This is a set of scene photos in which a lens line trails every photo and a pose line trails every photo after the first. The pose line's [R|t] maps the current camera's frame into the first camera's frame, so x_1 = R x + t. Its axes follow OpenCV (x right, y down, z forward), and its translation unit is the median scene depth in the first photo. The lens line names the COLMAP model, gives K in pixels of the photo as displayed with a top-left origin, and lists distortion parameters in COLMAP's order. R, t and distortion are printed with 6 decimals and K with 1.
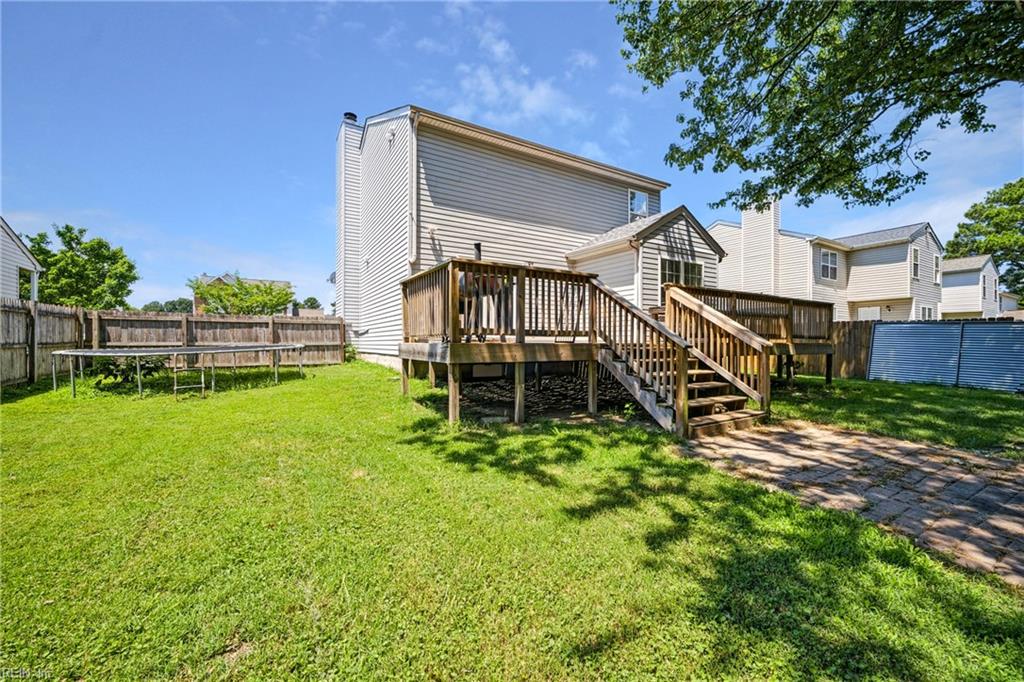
lens RADIAL K [[411.2, 0, 508.7], [0, 411.2, 337.7], [0, 0, 1]] dist [0.000486, 0.000096]
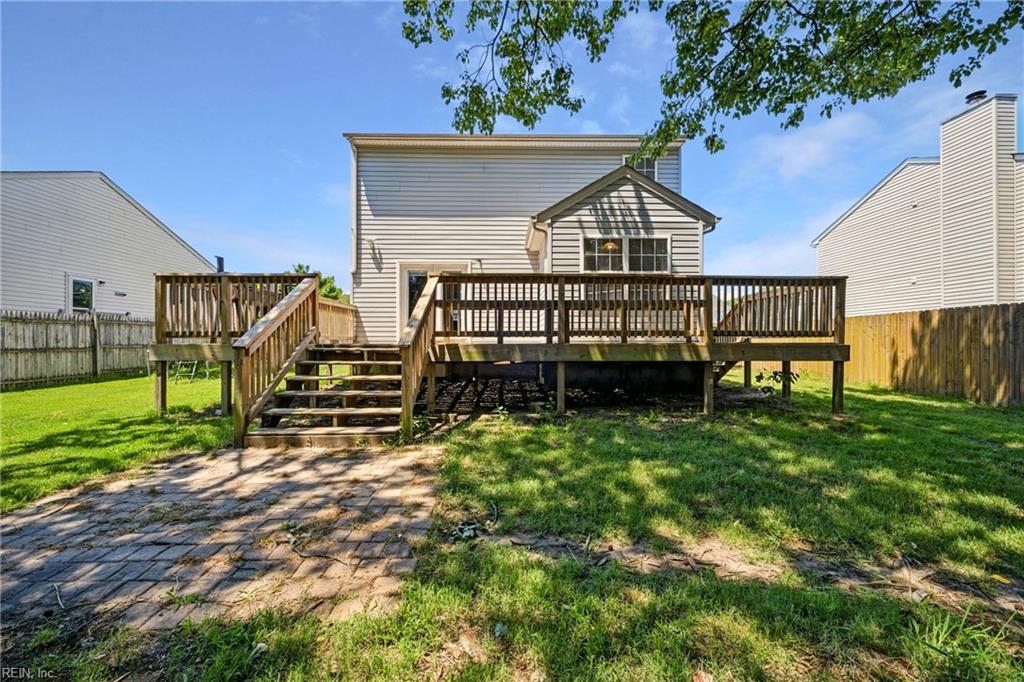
lens RADIAL K [[411.2, 0, 508.7], [0, 411.2, 337.7], [0, 0, 1]] dist [0.000486, 0.000096]
pose [[0.862559, -0.010085, -0.505855, 0.626274], [0.007116, 0.999944, -0.007801, 0.006387], [0.505906, 0.003129, 0.862583, 0.224110]]
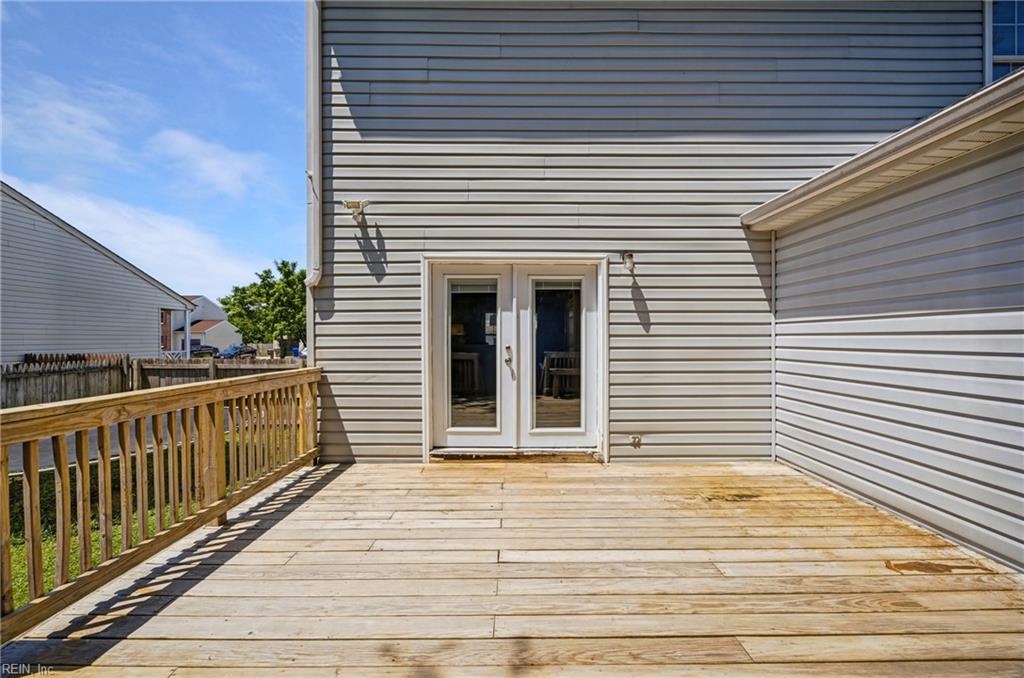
lens RADIAL K [[405.6, 0, 510.0], [0, 405.6, 335.1], [0, 0, 1]] dist [-0.000588, -0.000029]
pose [[0.868890, -0.010155, -0.494901, 0.152320], [0.012396, 0.999922, 0.001245, -0.113951], [0.494850, -0.007217, 0.868949, 0.650652]]
